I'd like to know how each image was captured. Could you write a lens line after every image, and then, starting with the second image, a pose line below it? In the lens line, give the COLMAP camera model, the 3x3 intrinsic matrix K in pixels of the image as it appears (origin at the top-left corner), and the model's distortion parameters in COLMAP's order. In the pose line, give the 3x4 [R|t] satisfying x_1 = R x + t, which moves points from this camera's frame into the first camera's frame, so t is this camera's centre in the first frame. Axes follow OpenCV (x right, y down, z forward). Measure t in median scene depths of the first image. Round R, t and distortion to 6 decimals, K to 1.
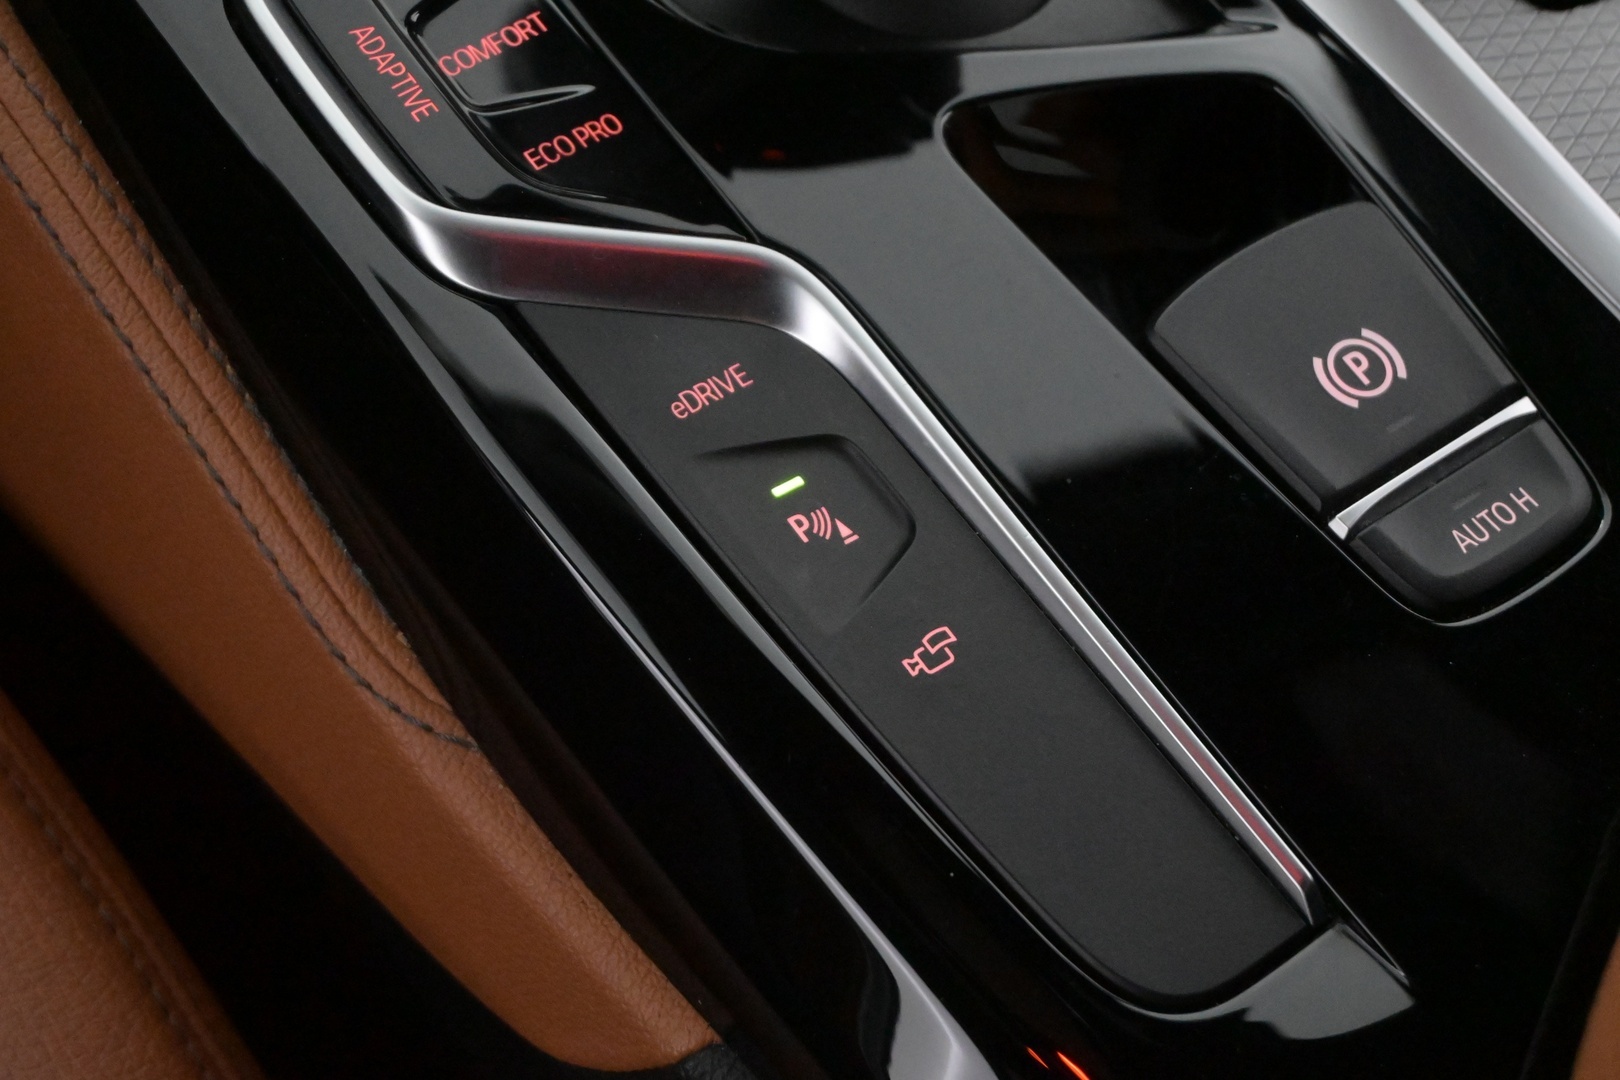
lens RADIAL K [[3256.7, 0, 810.0], [0, 3256.7, 540.0], [0, 0, 1]] dist [0.014385, 0.086109]
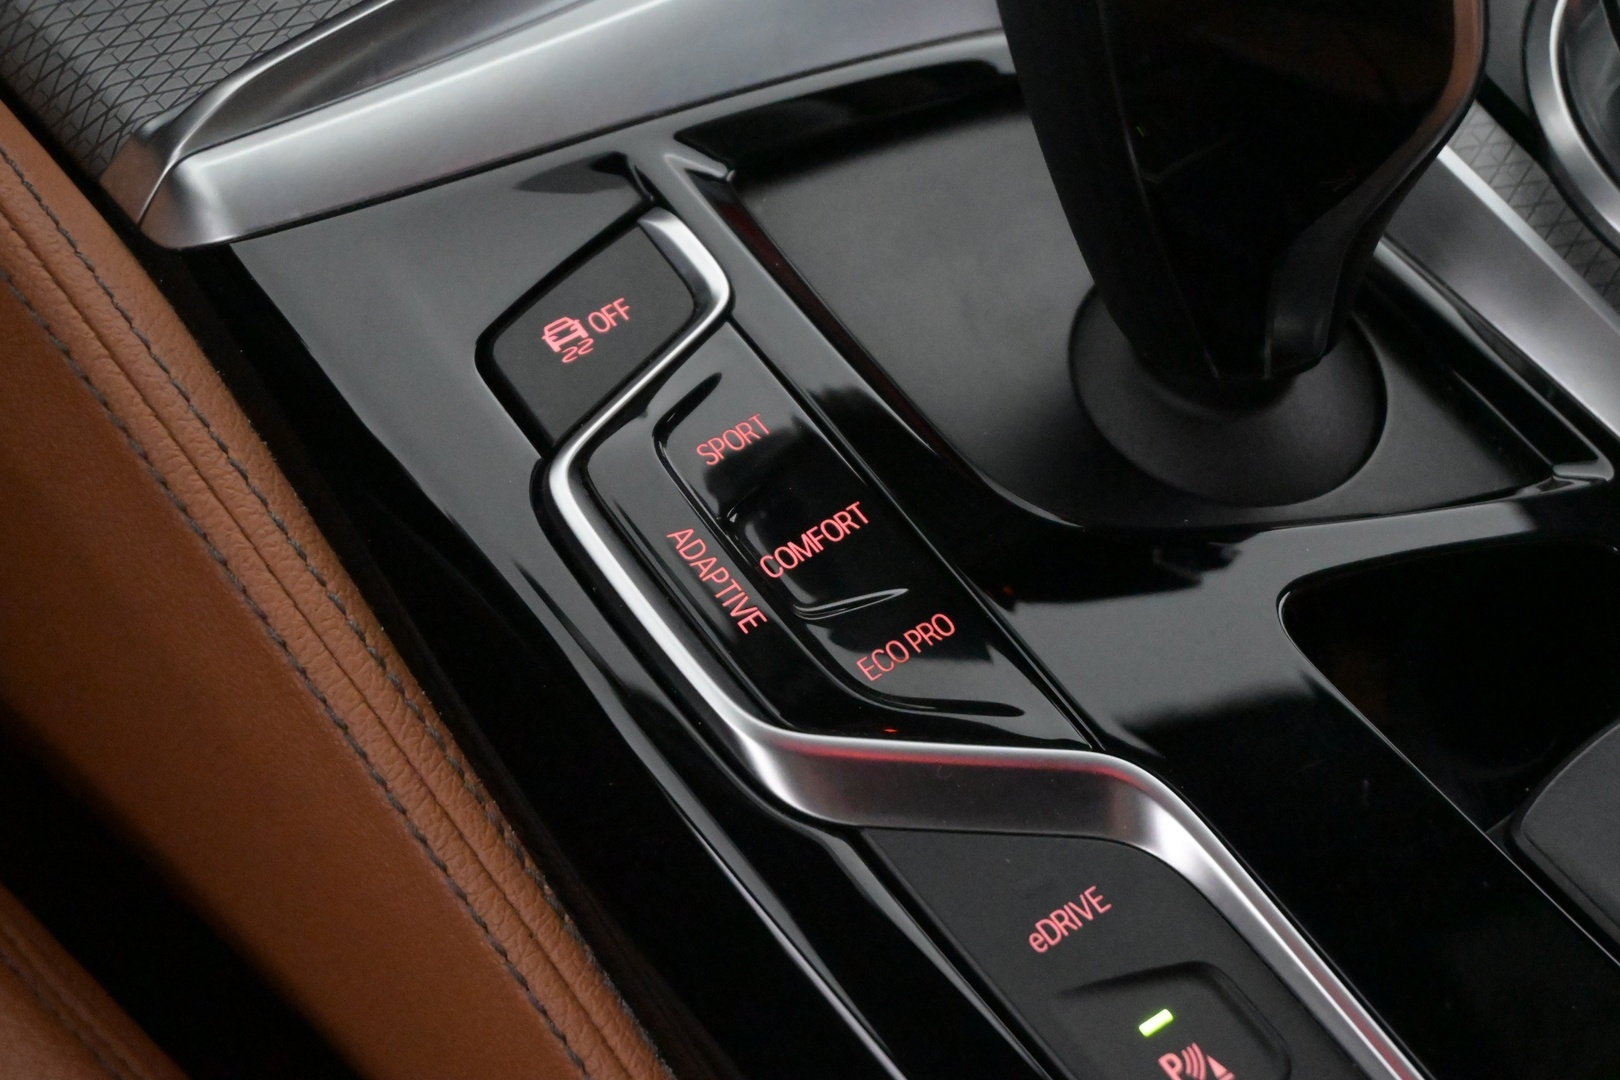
lens RADIAL K [[3256.7, 0, 810.0], [0, 3256.7, 540.0], [0, 0, 1]] dist [0.014385, 0.086109]
pose [[0.999735, -0.022558, 0.004636, -0.103953], [0.022684, 0.999313, -0.029306, -0.125452], [-0.003972, 0.029403, 0.999560, 0.044306]]
